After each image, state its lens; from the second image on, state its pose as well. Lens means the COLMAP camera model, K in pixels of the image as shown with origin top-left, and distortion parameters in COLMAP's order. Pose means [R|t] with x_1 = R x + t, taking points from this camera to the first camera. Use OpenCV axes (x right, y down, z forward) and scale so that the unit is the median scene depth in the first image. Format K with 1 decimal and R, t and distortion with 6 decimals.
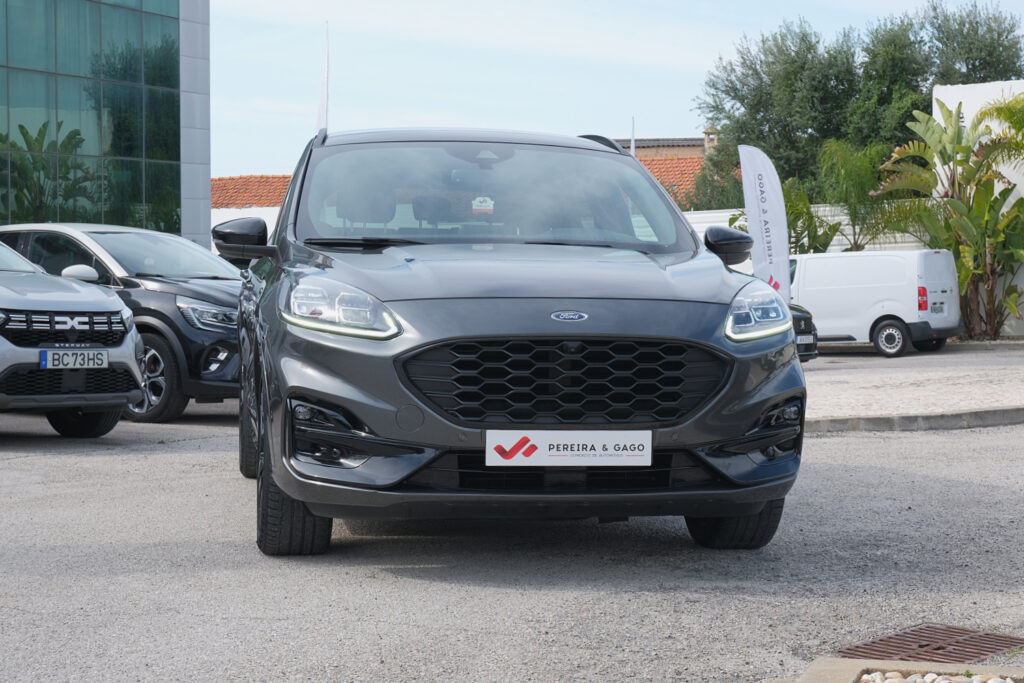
lens RADIAL K [[1900.4, 0, 512.0], [0, 1900.4, 341.5], [0, 0, 1]] dist [-0.021105, -0.014480]
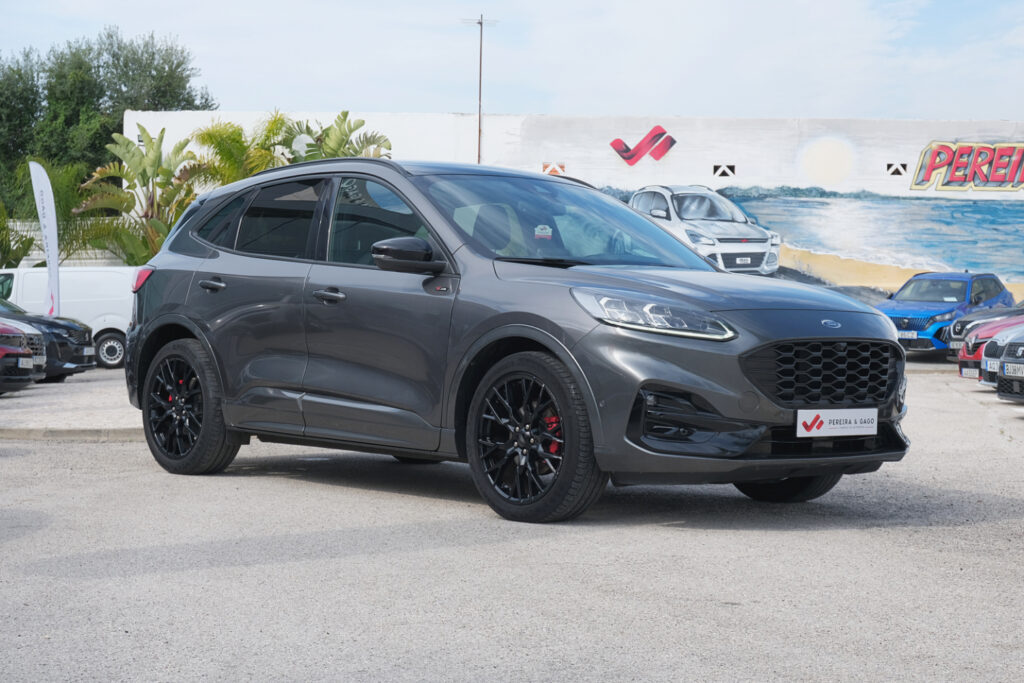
lens RADIAL K [[1900.4, 0, 512.0], [0, 1900.4, 341.5], [0, 0, 1]] dist [-0.021105, -0.014480]
pose [[0.841544, -0.000613, 0.540188, -0.171618], [0.004947, 0.999966, -0.006572, 0.001338], [-0.540166, 0.008203, 0.841519, 0.000136]]
